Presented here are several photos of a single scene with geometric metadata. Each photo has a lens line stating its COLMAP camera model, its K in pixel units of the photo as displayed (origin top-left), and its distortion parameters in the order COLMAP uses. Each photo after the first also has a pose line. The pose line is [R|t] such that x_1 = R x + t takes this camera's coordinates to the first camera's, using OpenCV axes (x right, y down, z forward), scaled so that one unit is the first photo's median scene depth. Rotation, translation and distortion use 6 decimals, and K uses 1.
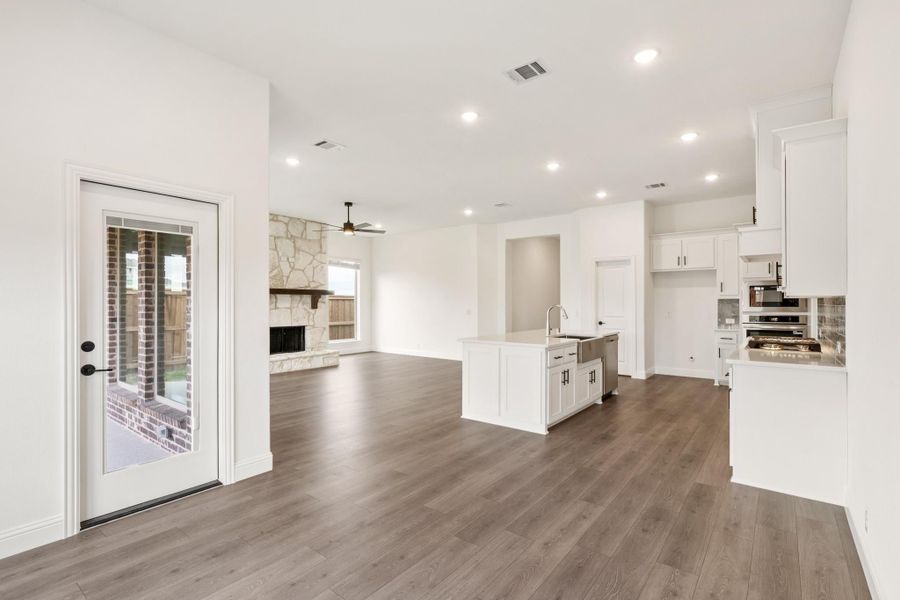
lens RADIAL K [[424.9, 0, 450.0], [0, 424.9, 300.0], [0, 0, 1]] dist [0.001548, -0.000209]
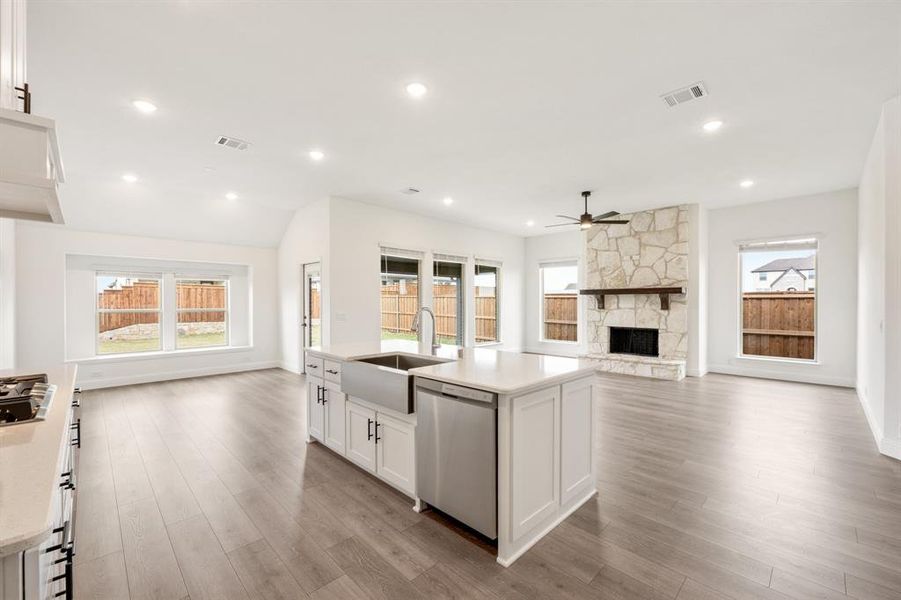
lens RADIAL K [[365.8, 0, 452.9], [0, 365.8, 305.0], [0, 0, 1]] dist [0.000014, -0.000030]
pose [[-0.126015, 0.006433, -0.992007, 0.489967], [0.007762, 0.999955, 0.005498, 0.003533], [0.991998, -0.007007, -0.126059, 0.701745]]
